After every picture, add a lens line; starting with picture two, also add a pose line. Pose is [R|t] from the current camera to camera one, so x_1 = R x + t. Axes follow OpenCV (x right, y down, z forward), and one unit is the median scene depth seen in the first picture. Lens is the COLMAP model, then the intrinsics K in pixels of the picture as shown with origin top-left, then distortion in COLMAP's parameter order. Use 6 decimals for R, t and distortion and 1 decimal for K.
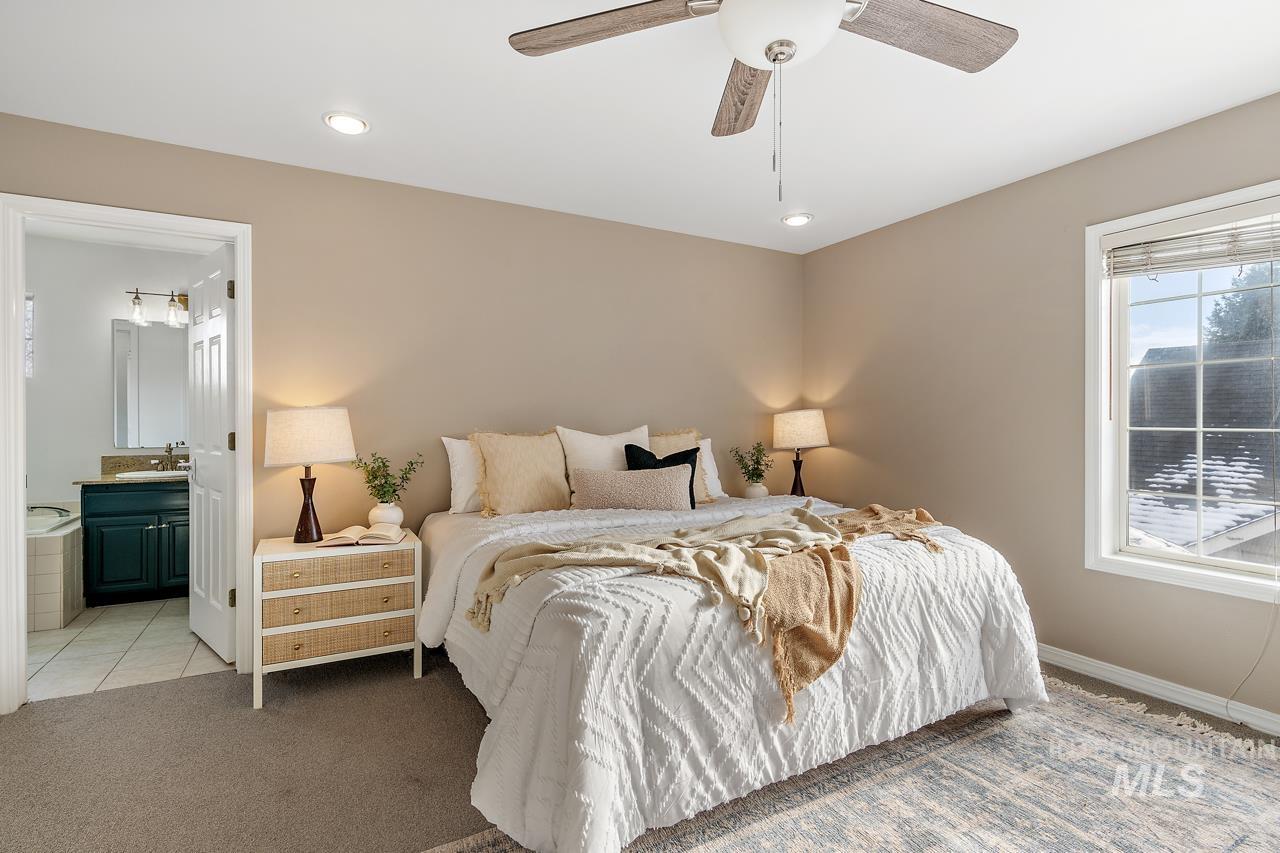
lens RADIAL K [[627.5, 0, 638.8], [0, 627.5, 431.2], [0, 0, 1]] dist [-0.001684, 0.000453]
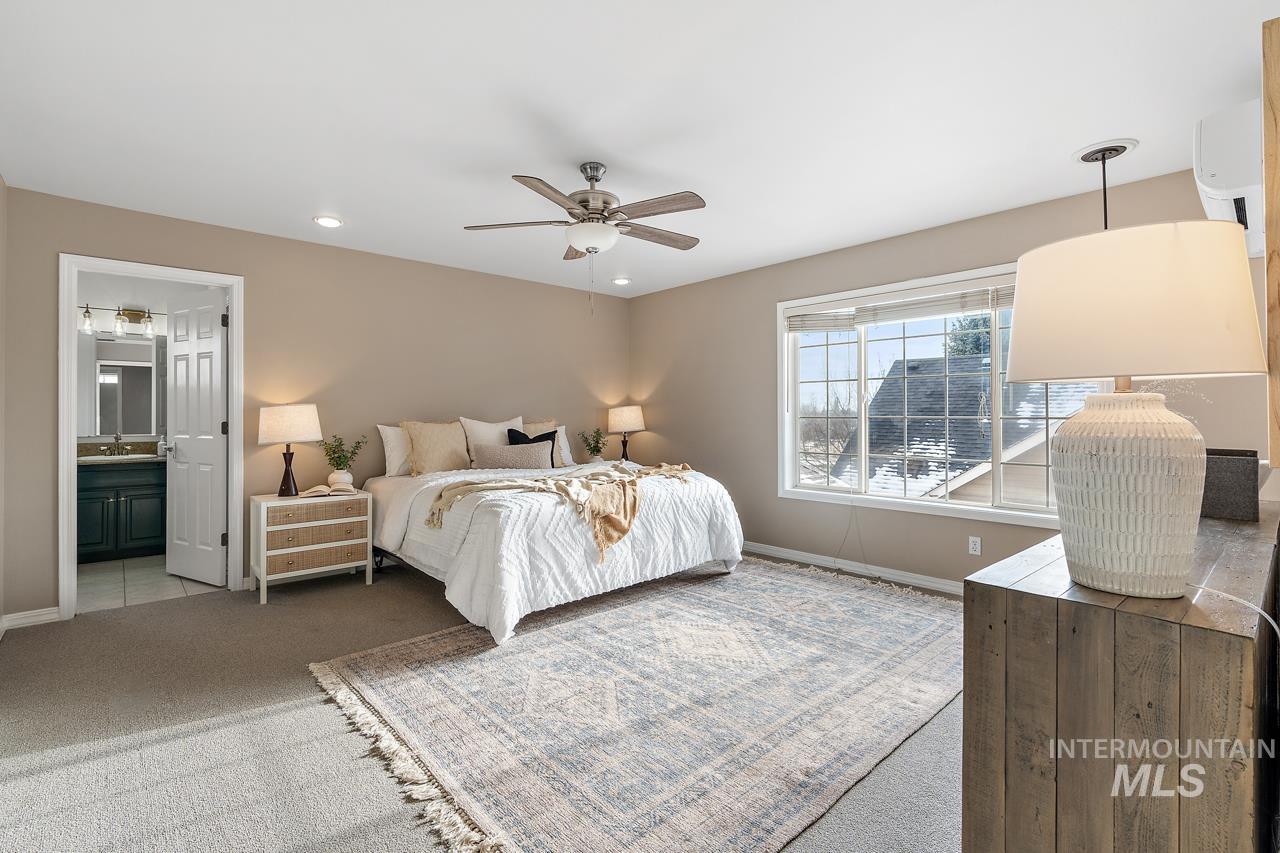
lens RADIAL K [[582.3, 0, 639.1], [0, 582.3, 415.7], [0, 0, 1]] dist [-0.006617, 0.000749]
pose [[0.972433, -0.001944, 0.233174, -0.060637], [0.005397, 0.999885, -0.014168, 0.015964], [-0.233120, 0.015036, 0.972332, -0.647579]]
